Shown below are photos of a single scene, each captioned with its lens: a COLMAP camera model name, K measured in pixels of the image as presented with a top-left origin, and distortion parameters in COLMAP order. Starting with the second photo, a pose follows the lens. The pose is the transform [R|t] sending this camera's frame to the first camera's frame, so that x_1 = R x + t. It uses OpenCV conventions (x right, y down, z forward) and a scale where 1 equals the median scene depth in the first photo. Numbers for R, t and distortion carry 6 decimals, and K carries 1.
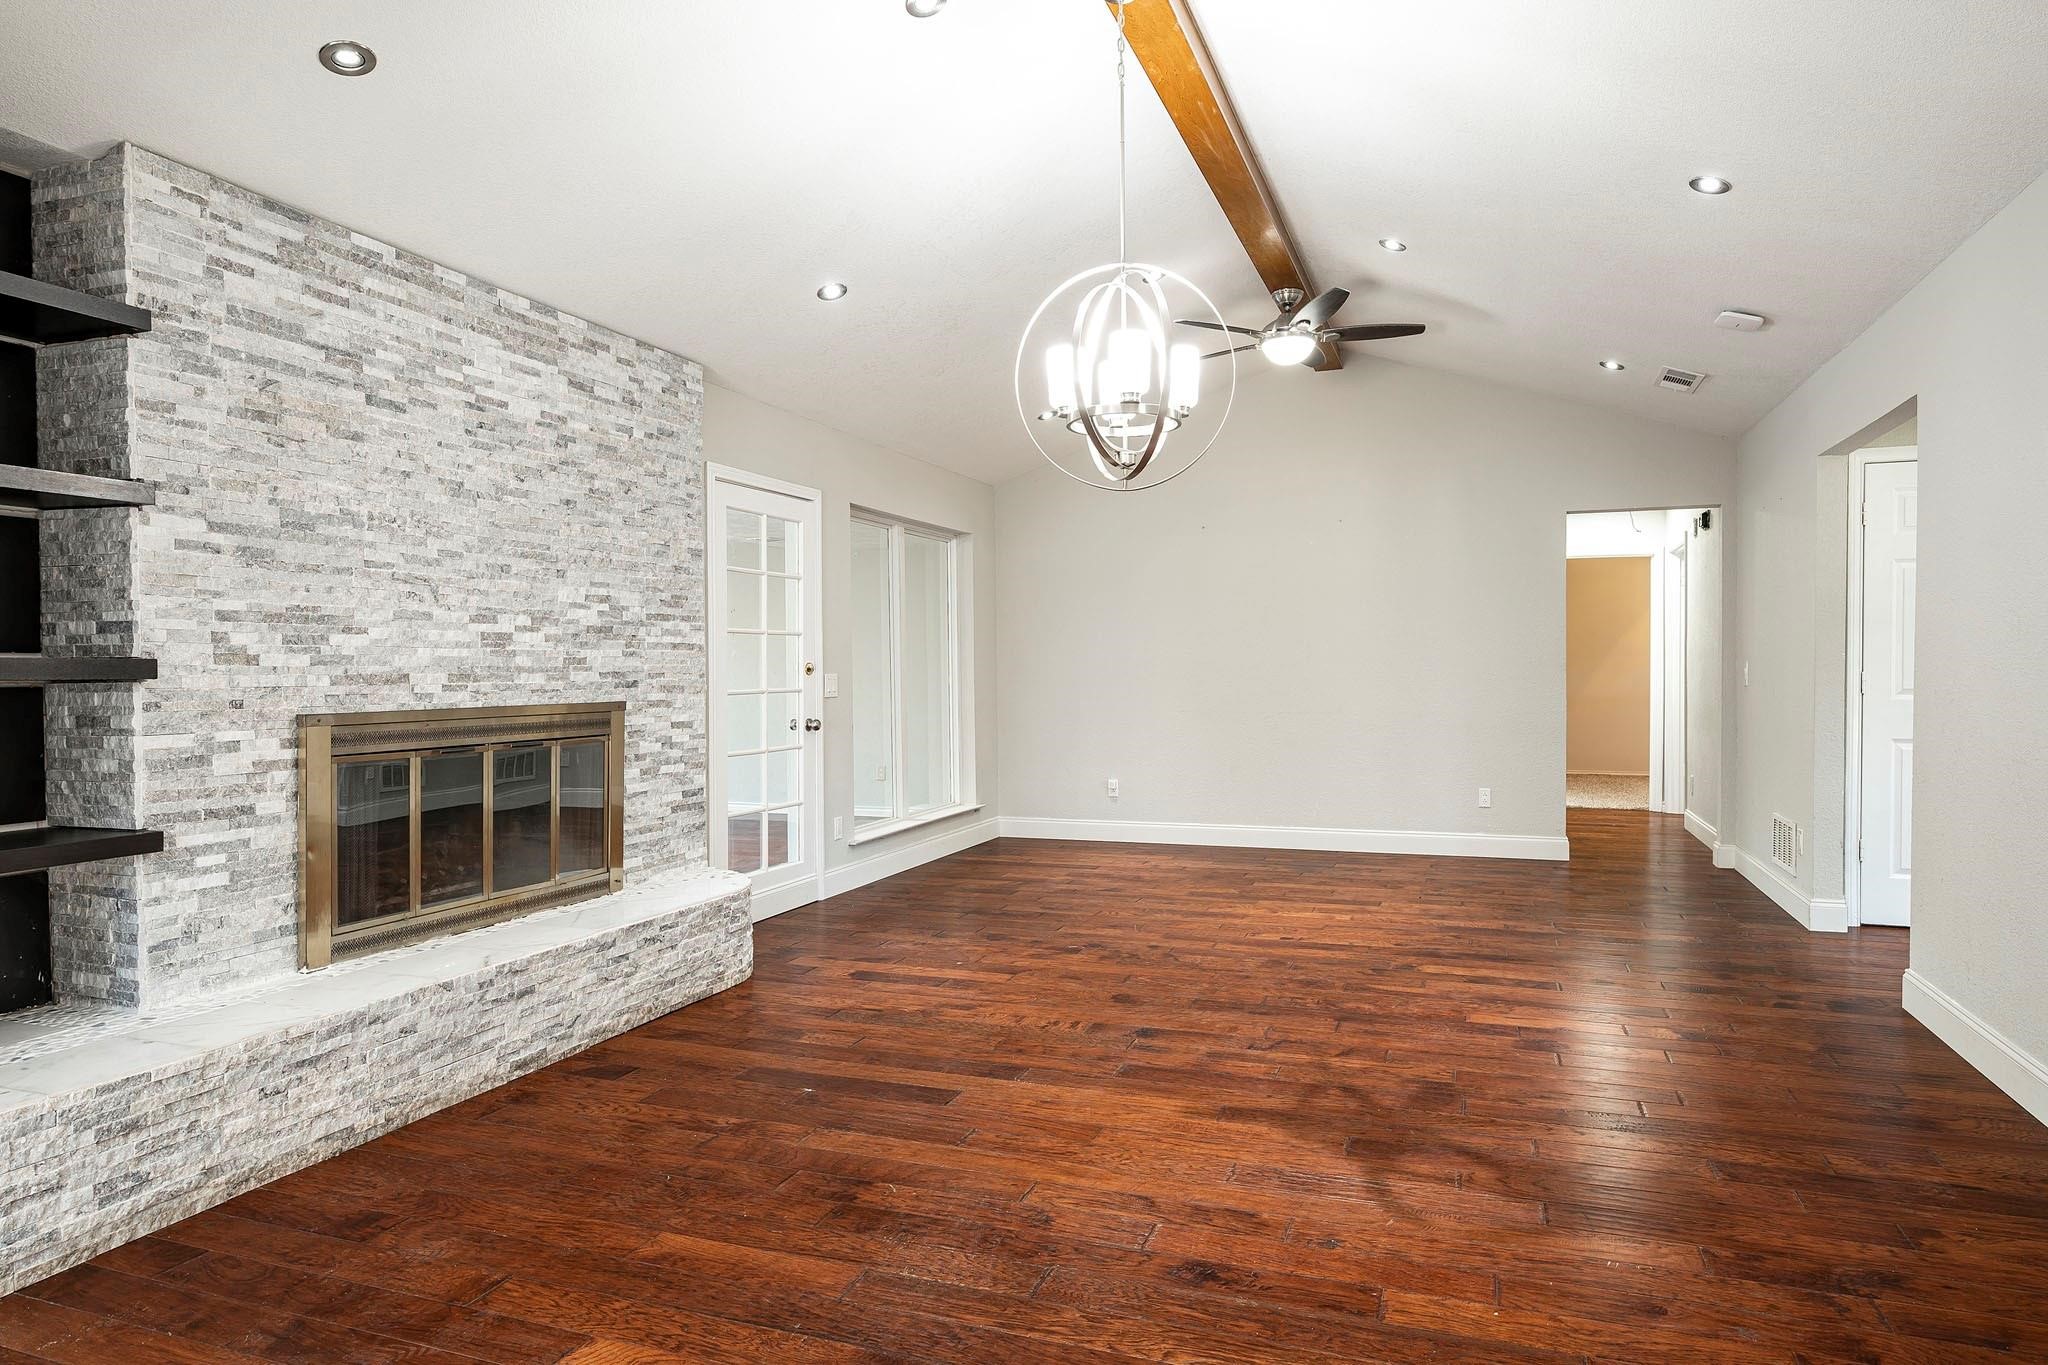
lens RADIAL K [[1270.8, 0, 1101.0], [0, 1270.8, 679.2], [0, 0, 1]] dist [0.012207, -0.008032]
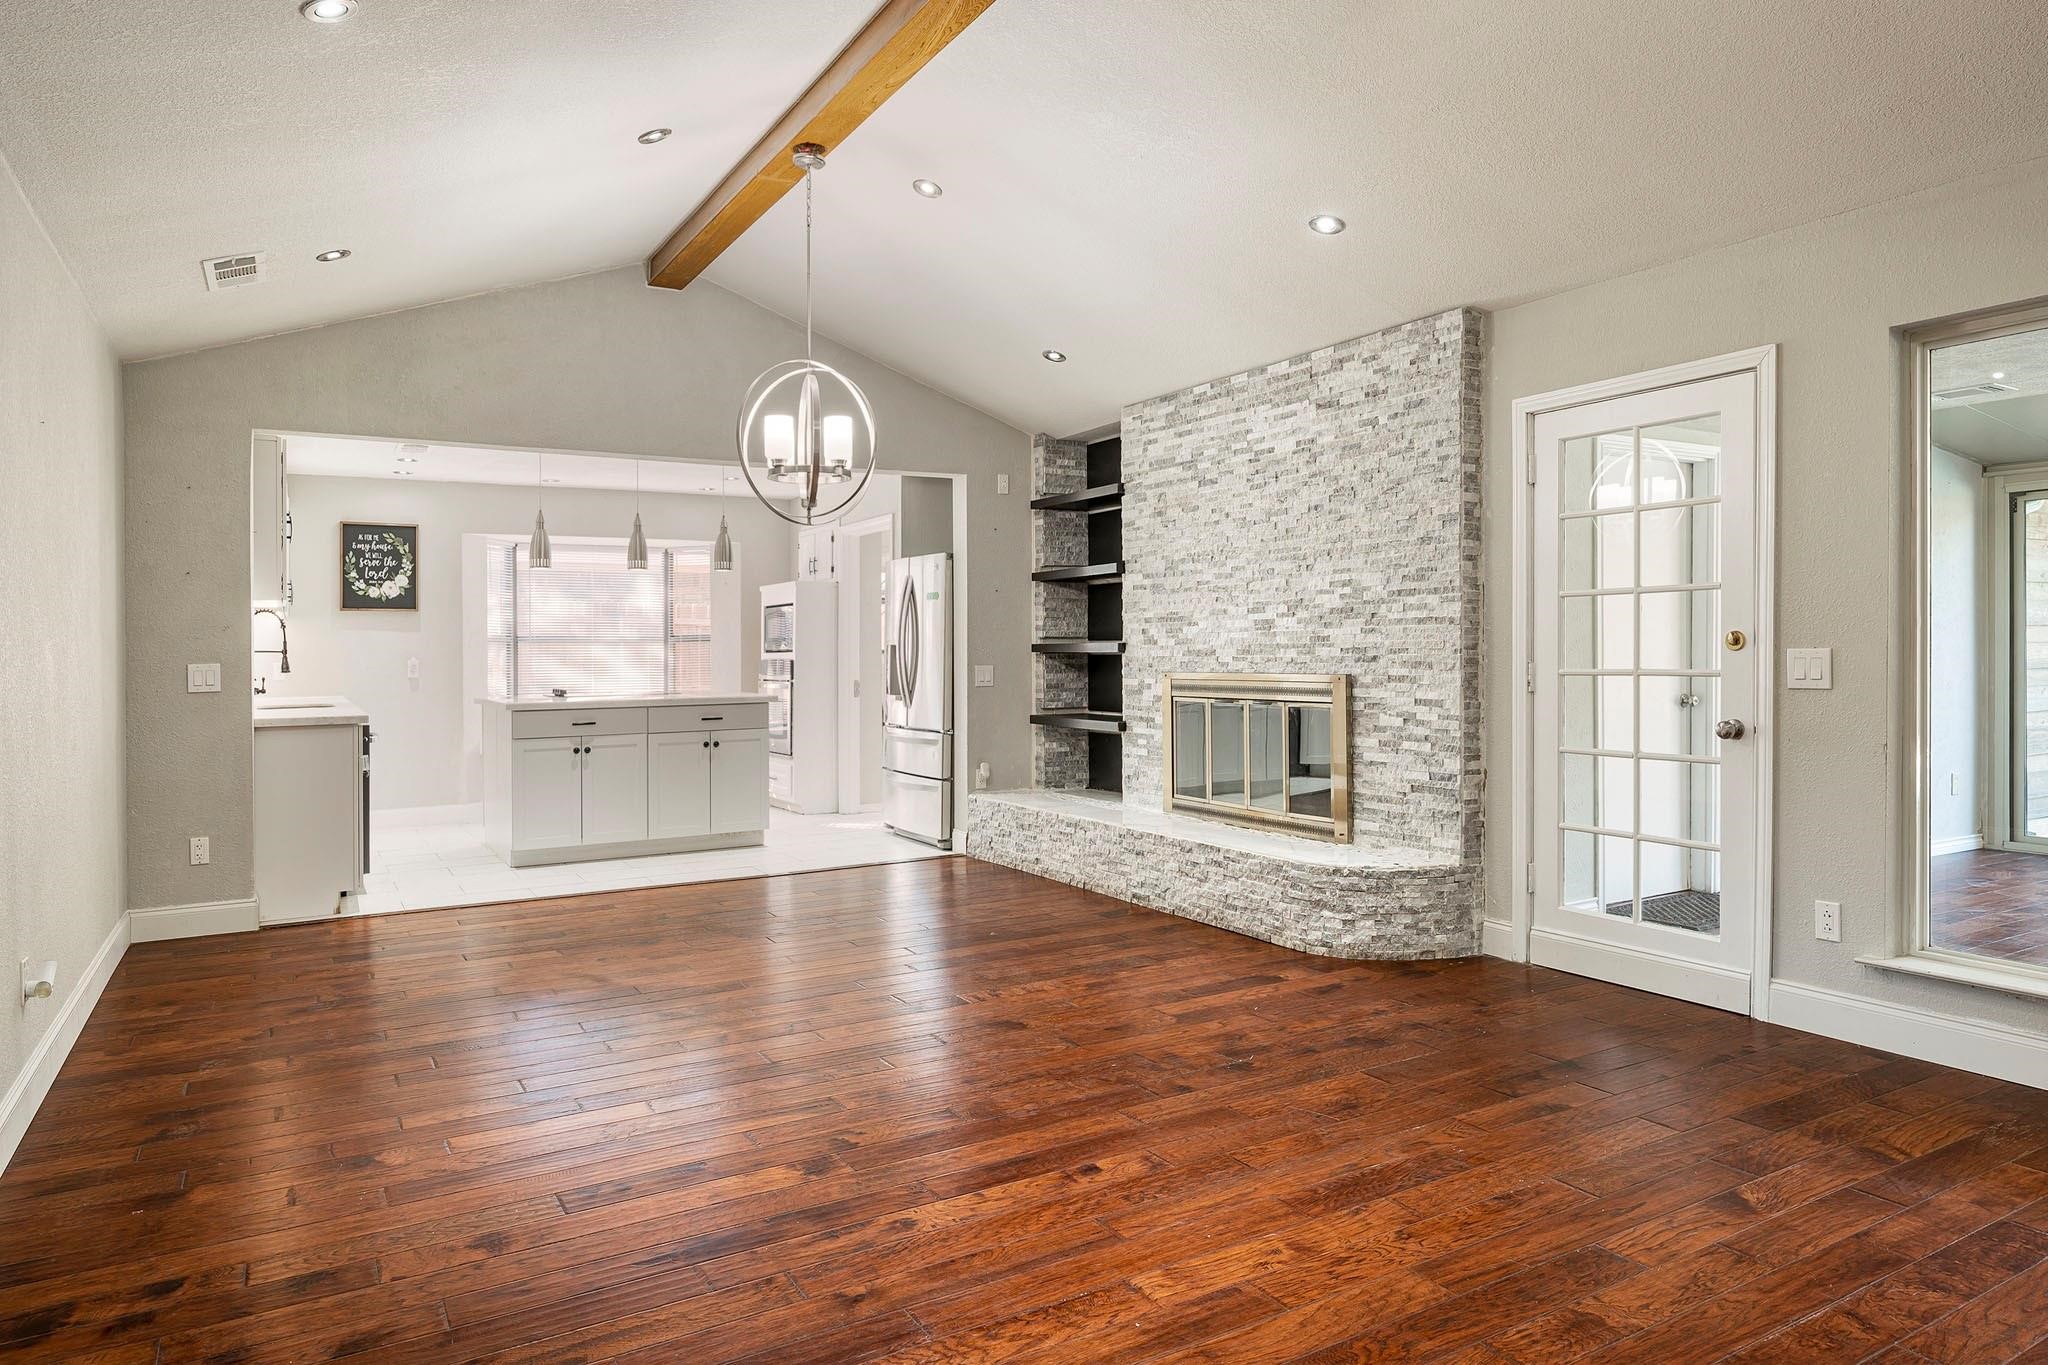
lens RADIAL K [[1171.9, 0, 917.9], [0, 1171.9, 662.1], [0, 0, 1]] dist [-0.009056, 0.006473]
pose [[-0.718939, 0.007148, -0.695036, 0.718428], [-0.002878, 0.999908, 0.013260, -0.006886], [0.695067, 0.011533, -0.718853, 1.773027]]
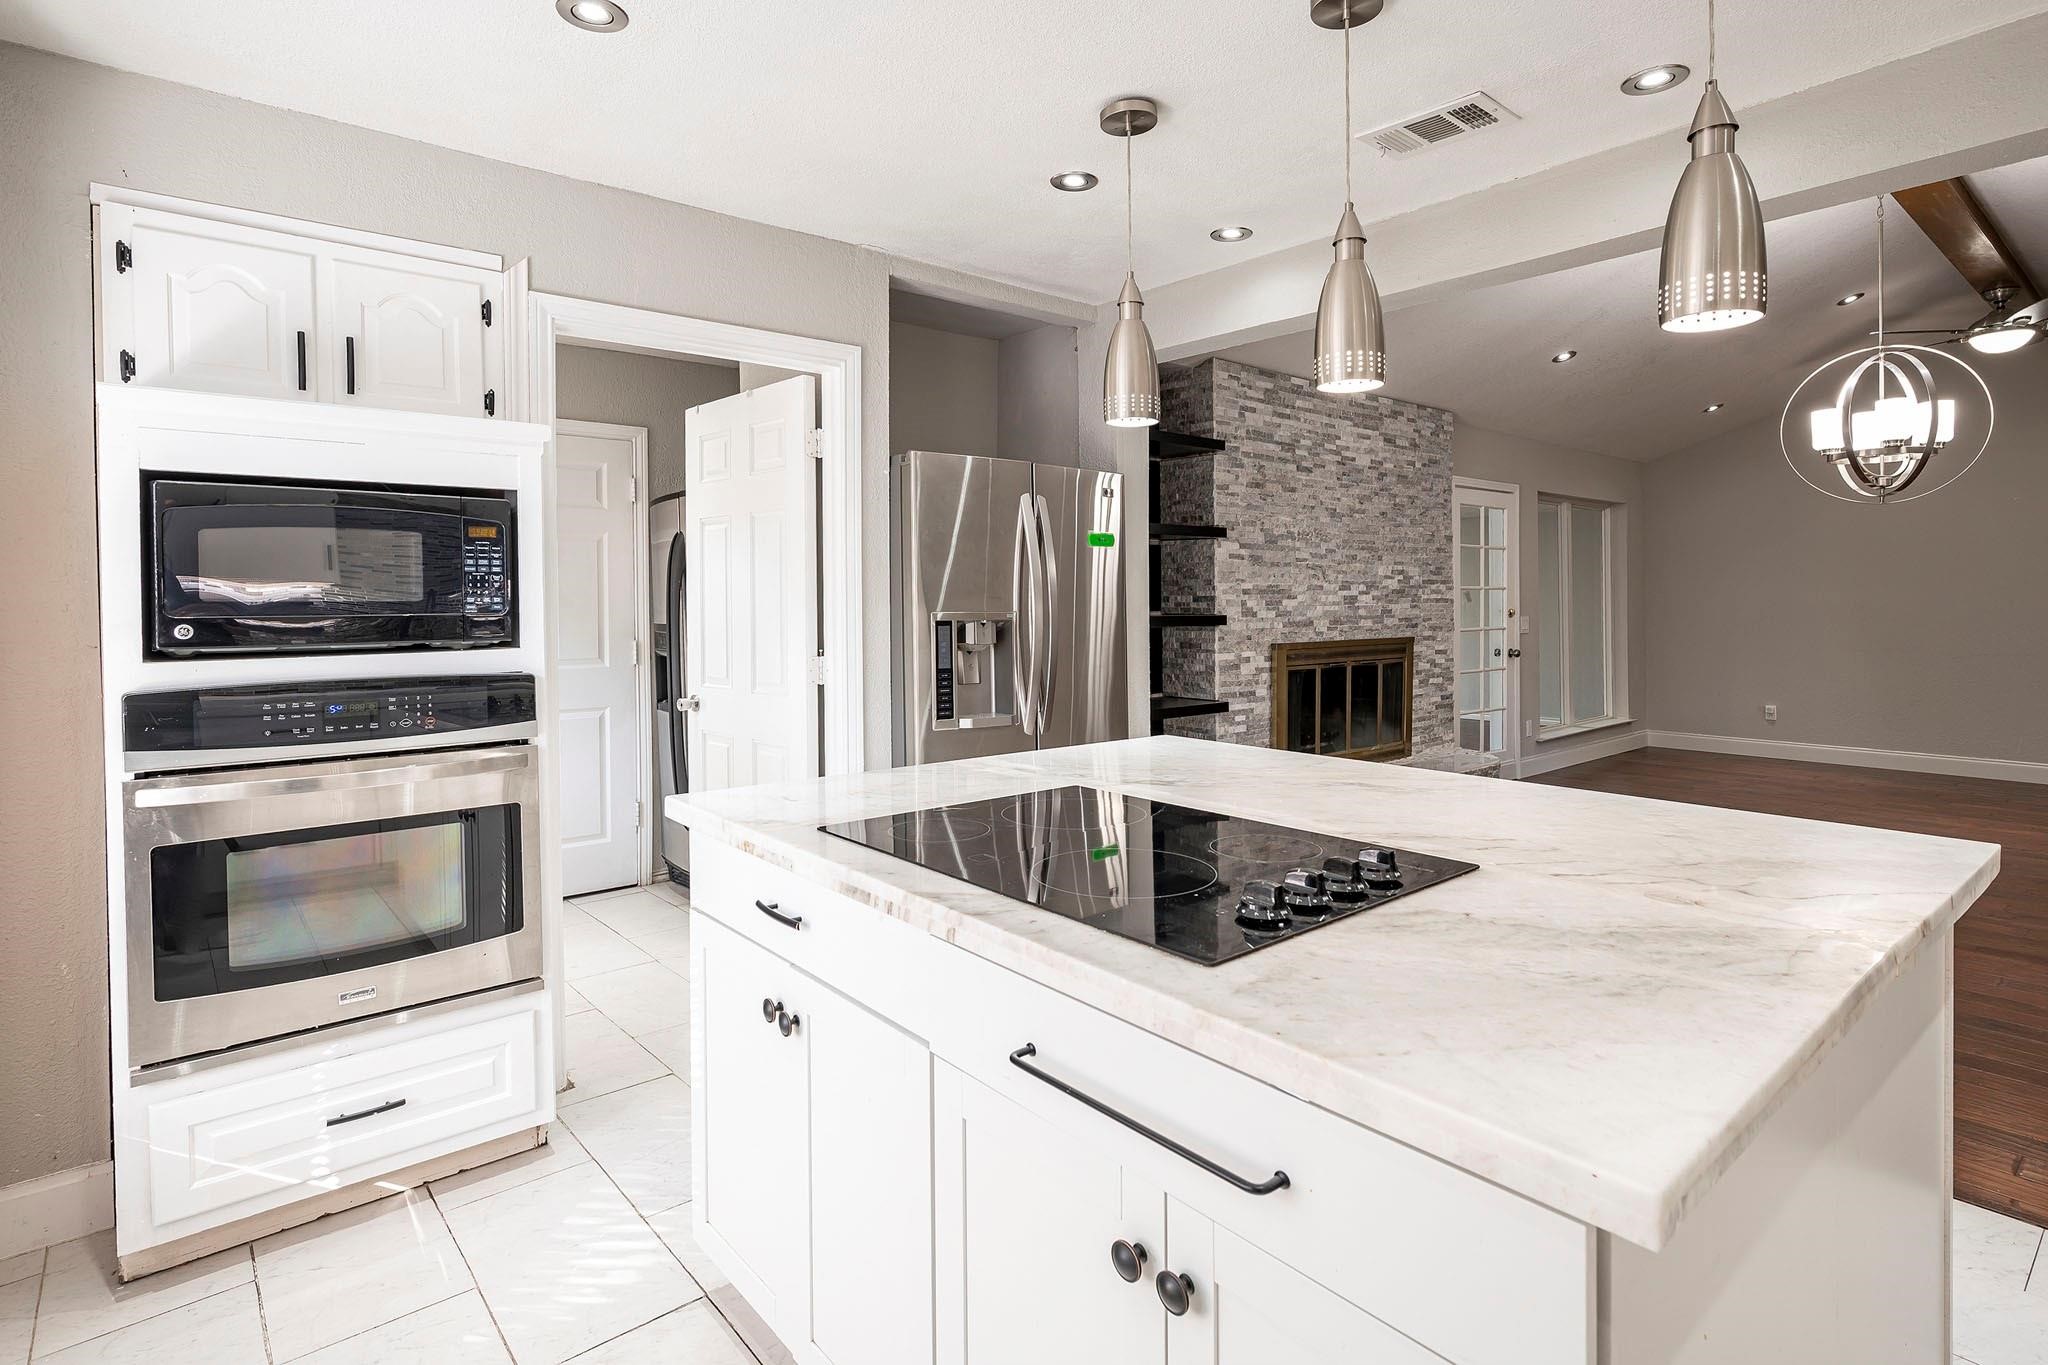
lens RADIAL K [[1038.8, 0, 942.4], [0, 1038.8, 611.6], [0, 0, 1]] dist [0.004356, 0.002246]
pose [[0.823764, 0.002345, -0.566928, -0.150464], [-0.000710, 0.999995, 0.003104, -0.020775], [0.566932, -0.002154, 0.823762, -0.471327]]
